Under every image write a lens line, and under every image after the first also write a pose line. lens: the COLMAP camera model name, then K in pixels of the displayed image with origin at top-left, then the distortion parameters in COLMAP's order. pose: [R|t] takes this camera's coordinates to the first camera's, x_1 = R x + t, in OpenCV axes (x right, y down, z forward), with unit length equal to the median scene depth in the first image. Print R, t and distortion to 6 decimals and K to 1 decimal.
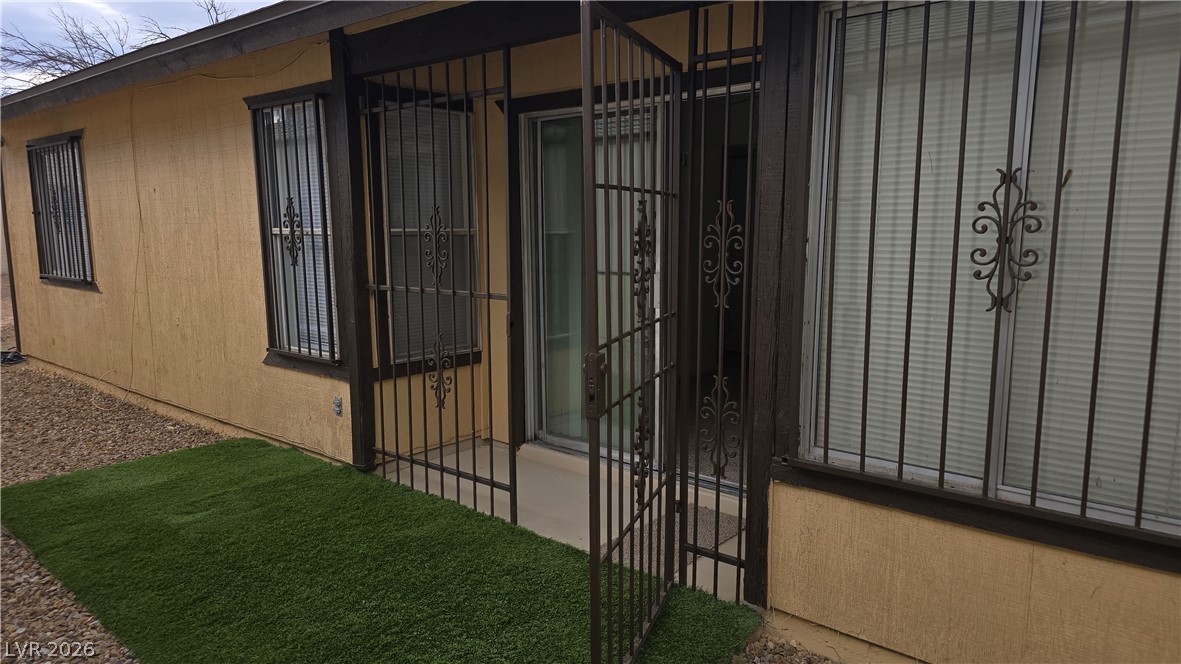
lens RADIAL K [[787.8, 0, 591.6], [0, 787.8, 336.9], [0, 0, 1]] dist [0.010003, -0.013774]
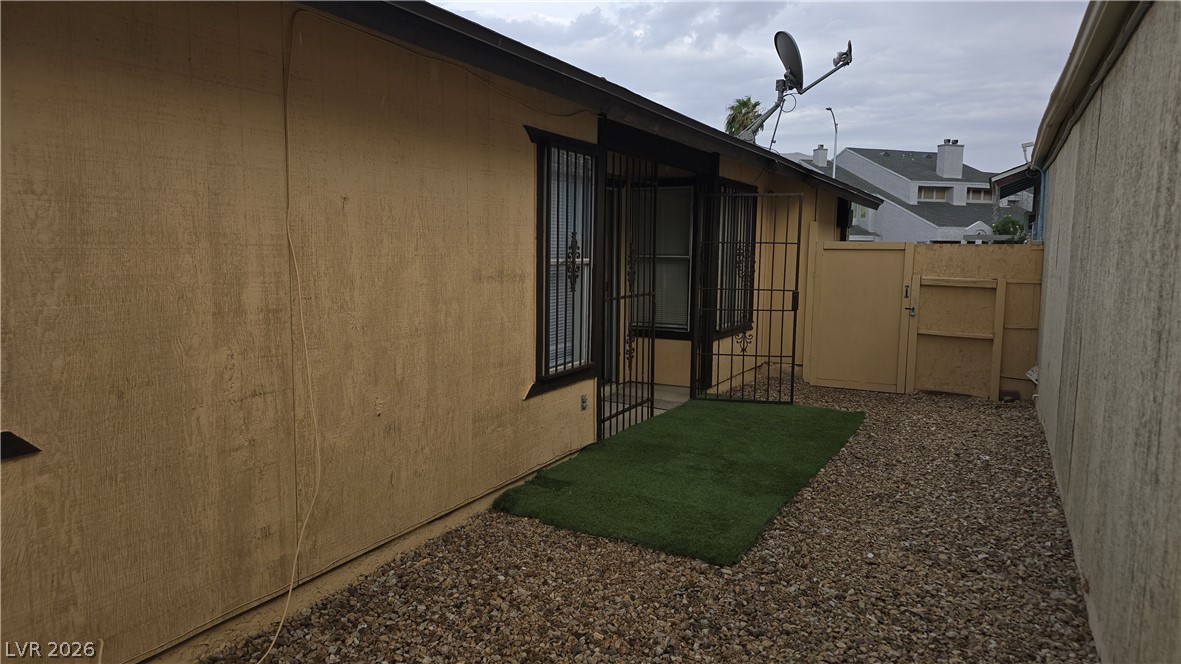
lens RADIAL K [[787.8, 0, 590.7], [0, 787.8, 331.4], [0, 0, 1]] dist [0.010003, -0.013774]
pose [[-0.230473, -0.099636, 0.967964, -1.747410], [0.131528, 0.982425, 0.132441, -0.211761], [-0.964149, 0.157839, -0.213318, 1.437453]]
